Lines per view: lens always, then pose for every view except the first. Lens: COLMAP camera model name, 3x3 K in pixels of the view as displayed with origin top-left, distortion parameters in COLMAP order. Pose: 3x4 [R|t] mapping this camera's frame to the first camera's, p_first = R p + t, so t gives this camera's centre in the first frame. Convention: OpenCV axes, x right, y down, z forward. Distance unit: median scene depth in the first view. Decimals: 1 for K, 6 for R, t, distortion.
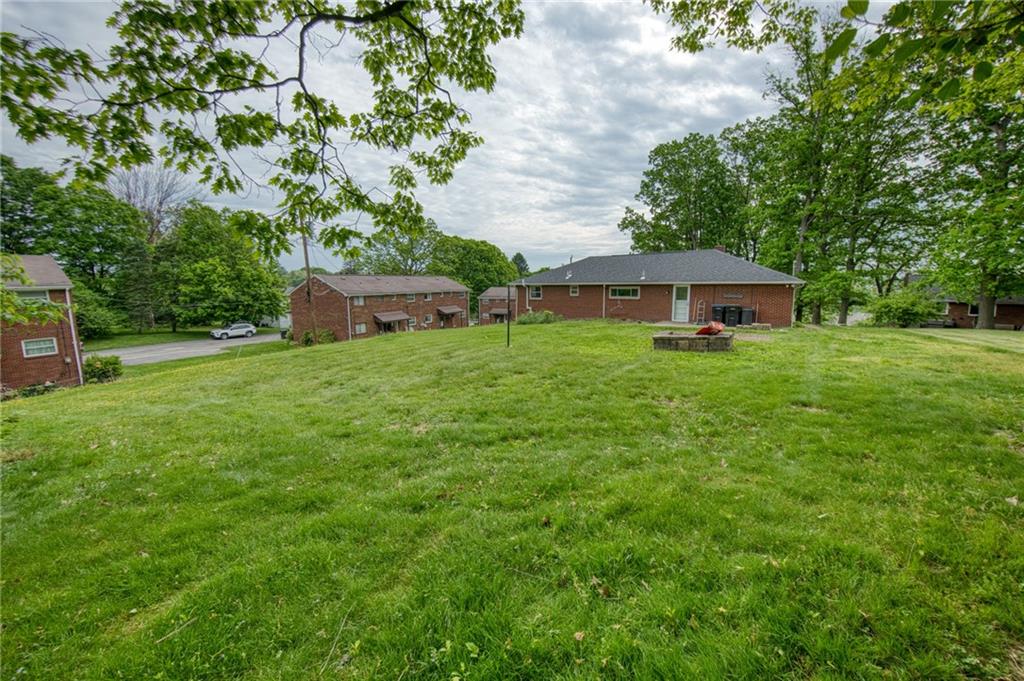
lens RADIAL K [[365.1, 0, 512.7], [0, 365.1, 333.6], [0, 0, 1]] dist [-0.023241, -0.001244]
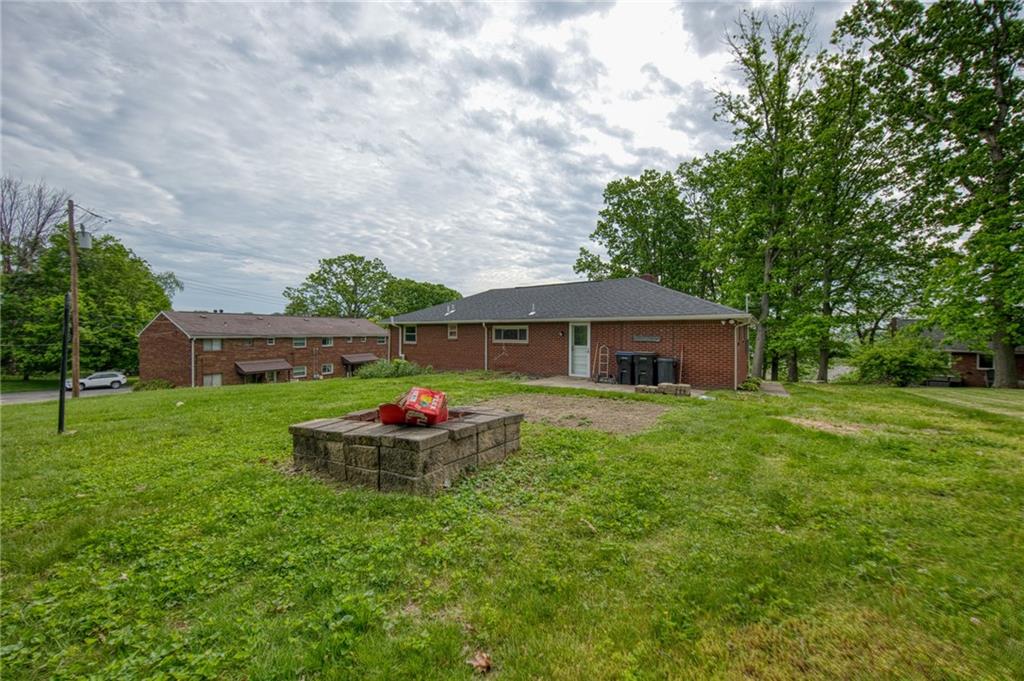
lens RADIAL K [[365.1, 0, 518.5], [0, 365.1, 341.9], [0, 0, 1]] dist [-0.023241, -0.001244]
pose [[0.999123, 0.012812, 0.039863, 0.169075], [-0.008090, 0.993166, -0.116433, -0.010146], [-0.041082, 0.116009, 0.992398, 0.179893]]
